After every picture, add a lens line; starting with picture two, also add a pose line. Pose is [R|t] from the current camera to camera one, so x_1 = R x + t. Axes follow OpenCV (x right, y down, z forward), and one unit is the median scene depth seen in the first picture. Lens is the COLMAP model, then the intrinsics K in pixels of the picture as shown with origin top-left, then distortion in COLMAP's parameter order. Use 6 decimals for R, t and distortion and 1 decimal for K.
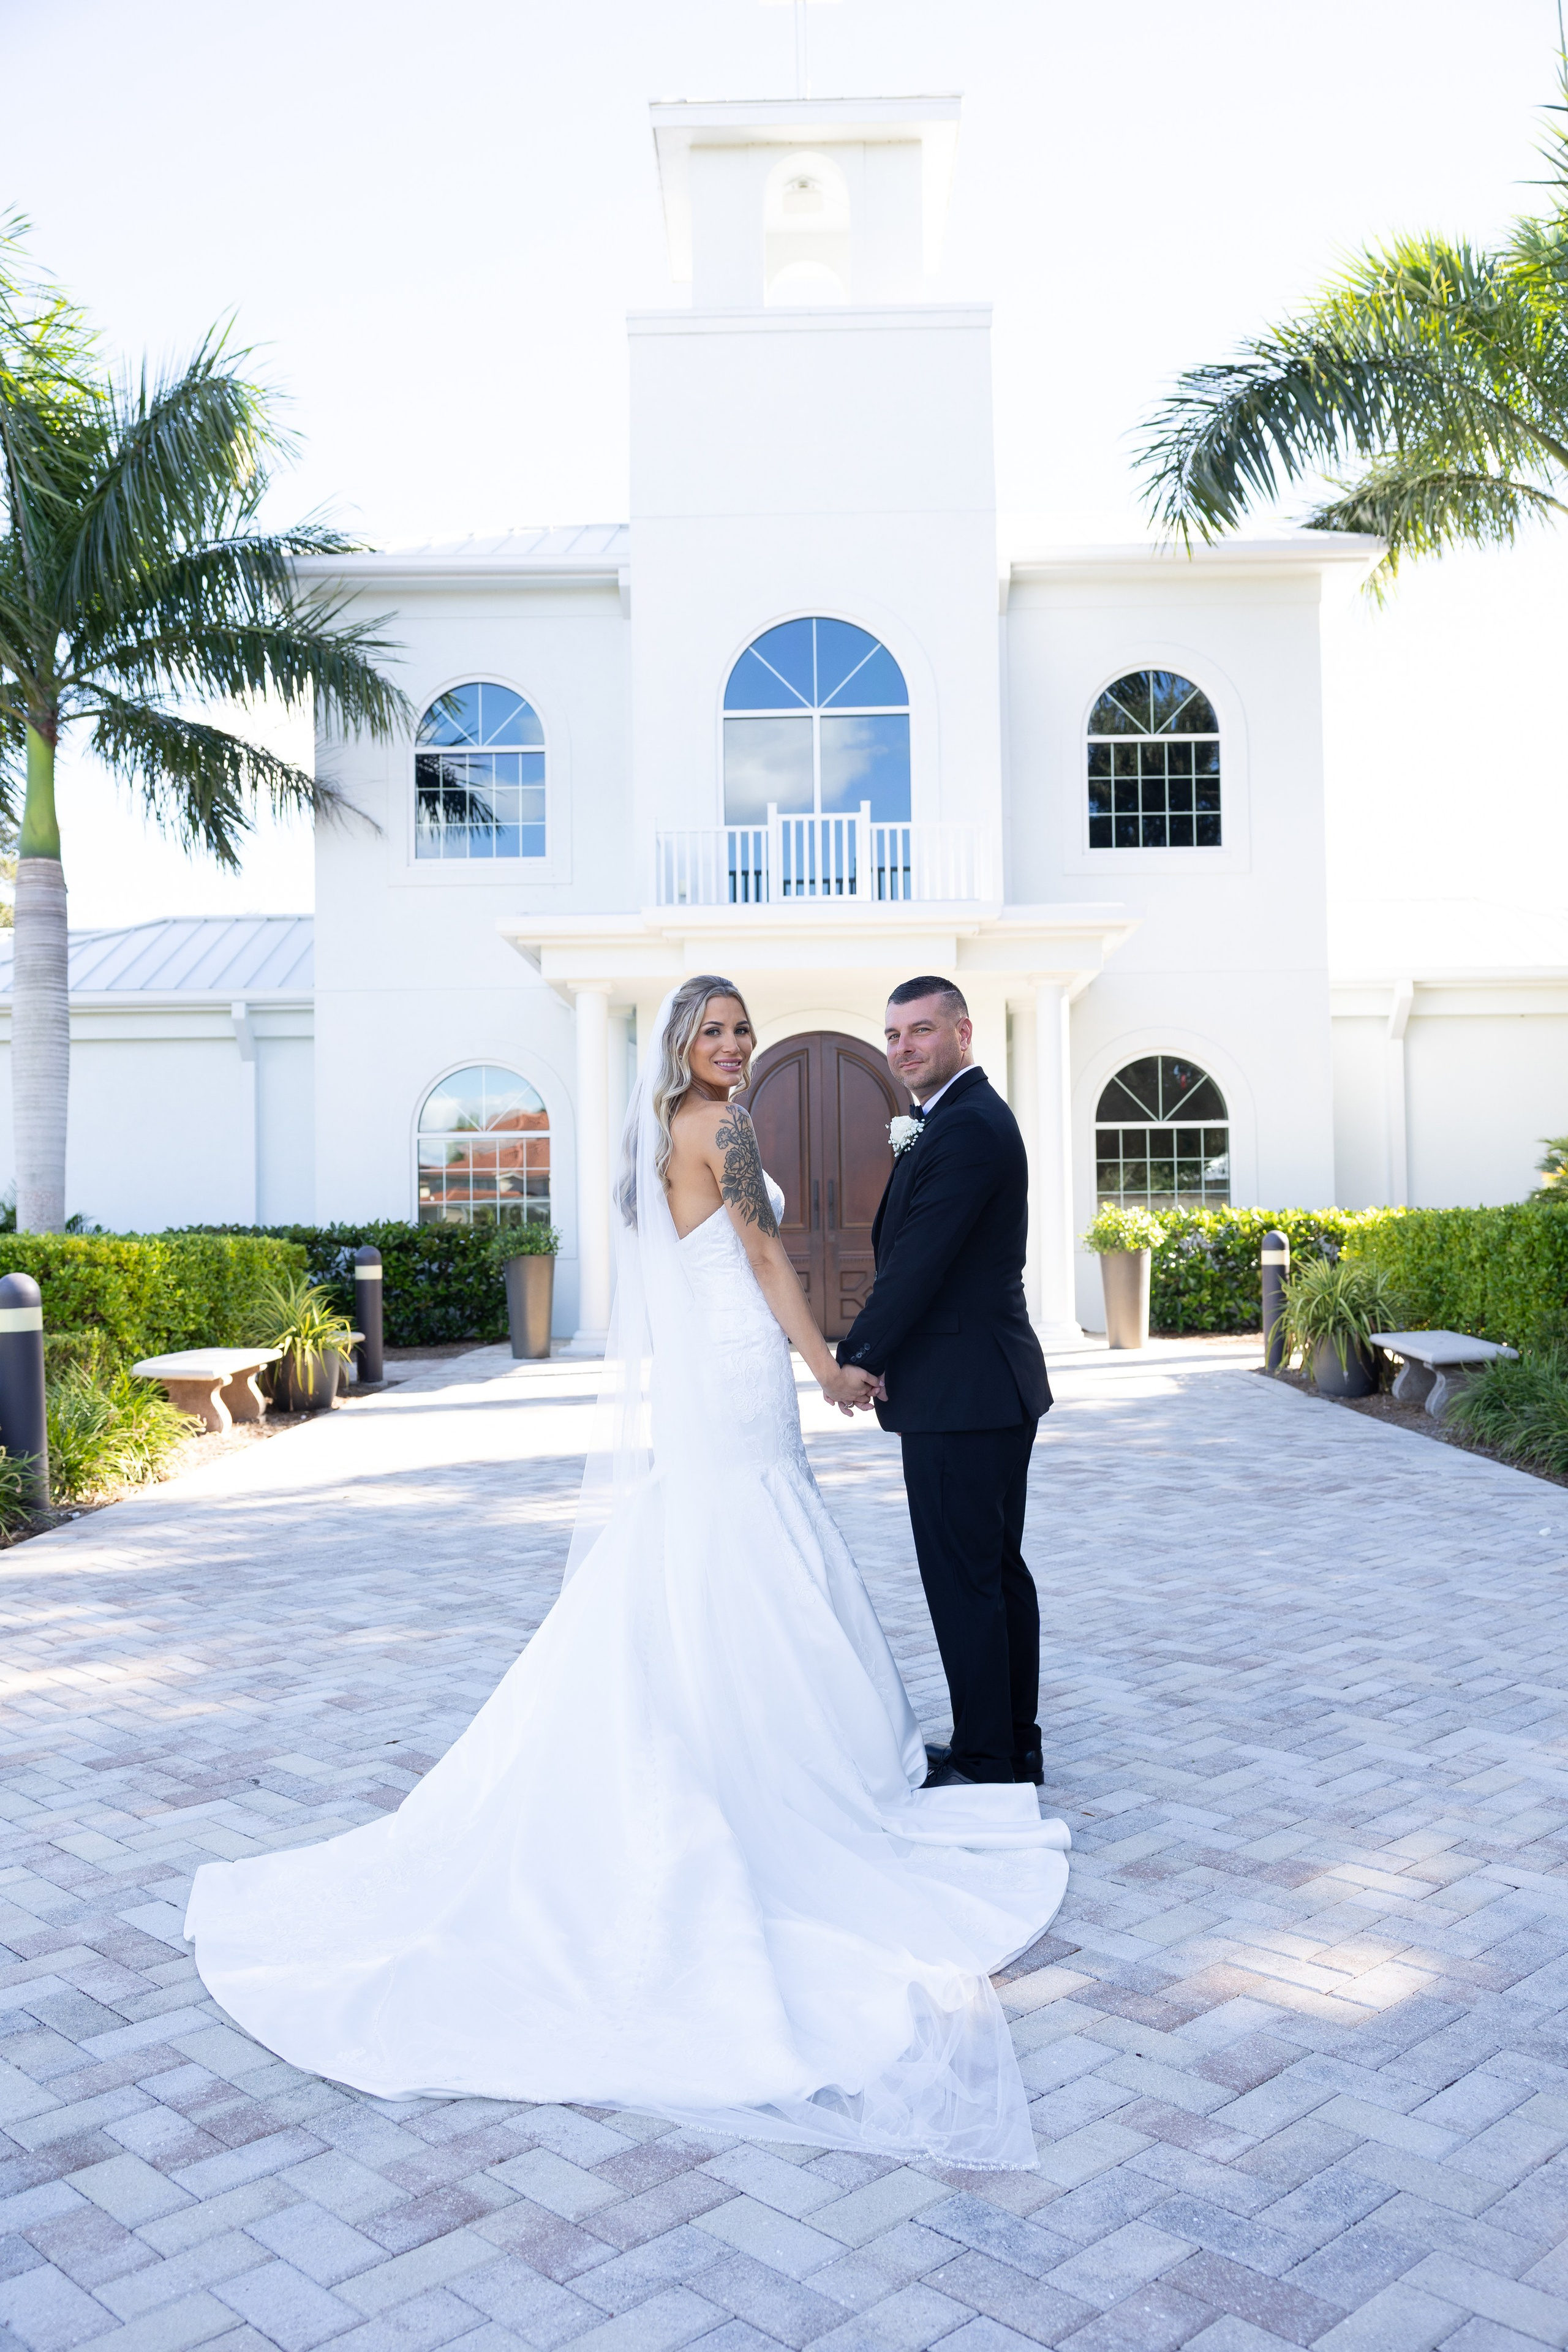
lens RADIAL K [[1966.8, 0, 784.0], [0, 1966.8, 1176.0], [0, 0, 1]] dist [-0.001736, 0.001041]
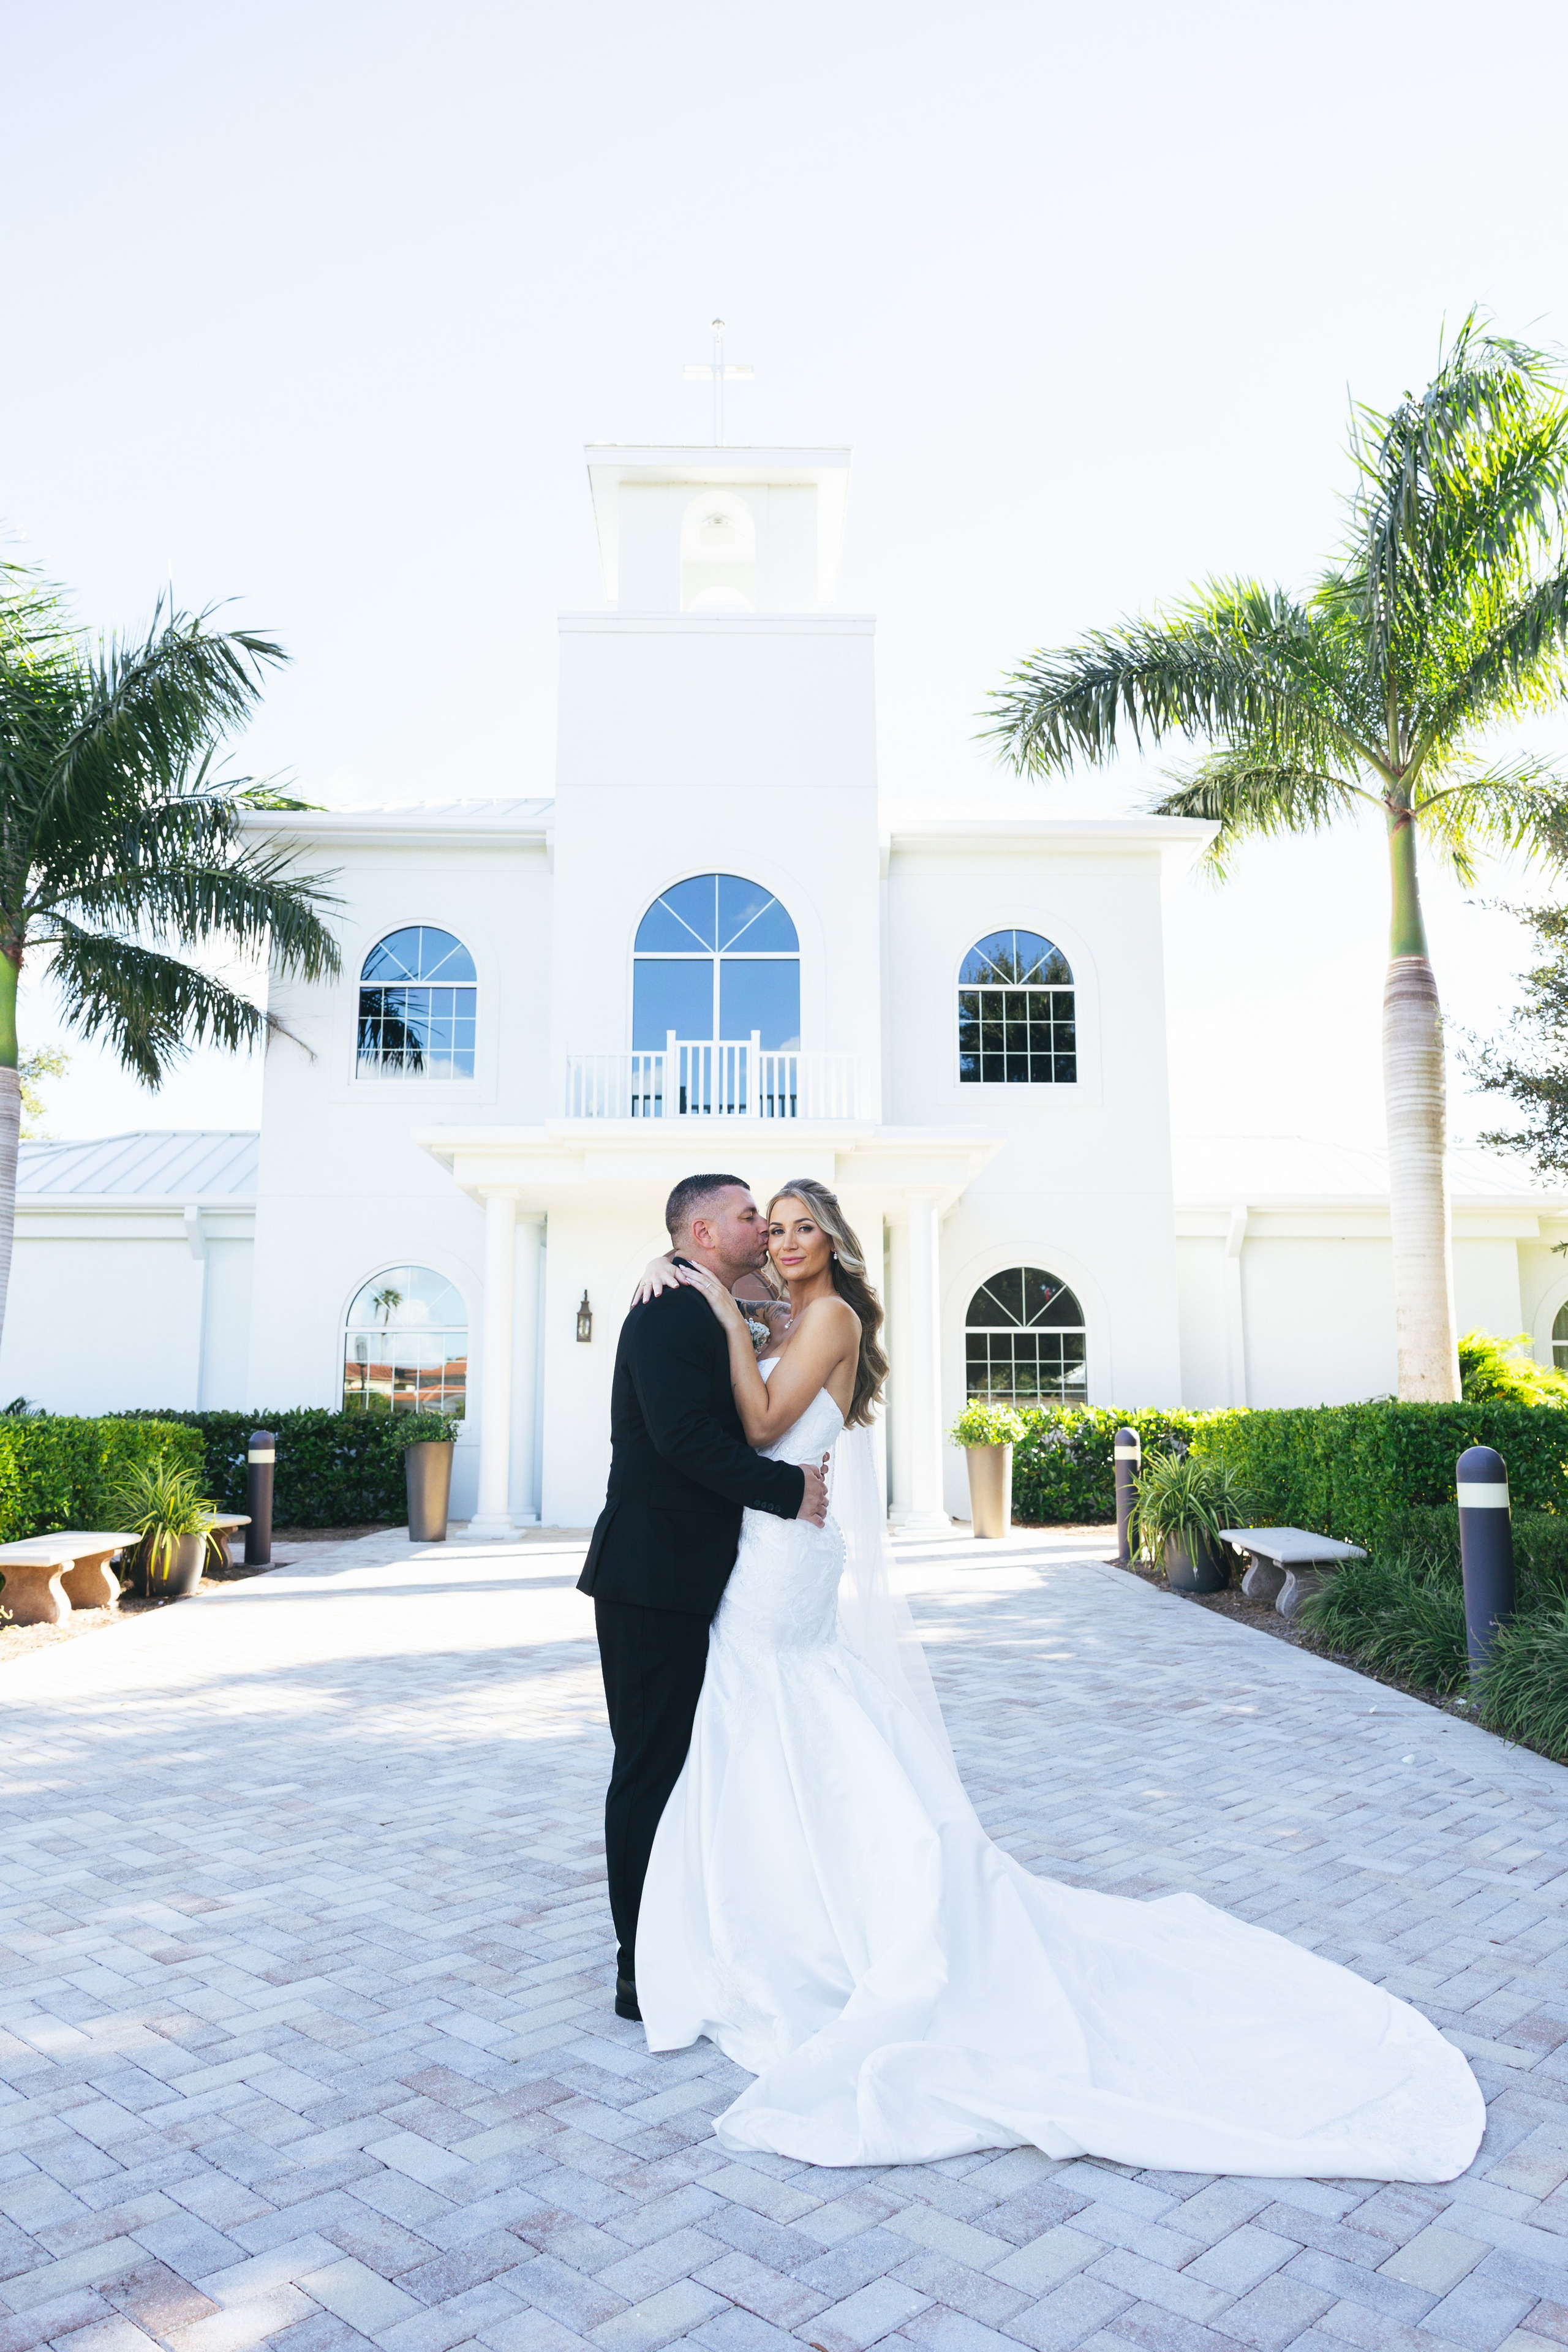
lens RADIAL K [[1608.5, 0, 784.0], [0, 1608.5, 1176.0], [0, 0, 1]] dist [0.003474, -0.001956]
pose [[0.999332, 0.018223, 0.031670, 0.031202], [-0.014098, 0.991940, -0.125922, 0.004659], [-0.033710, 0.125391, 0.991534, 0.114959]]
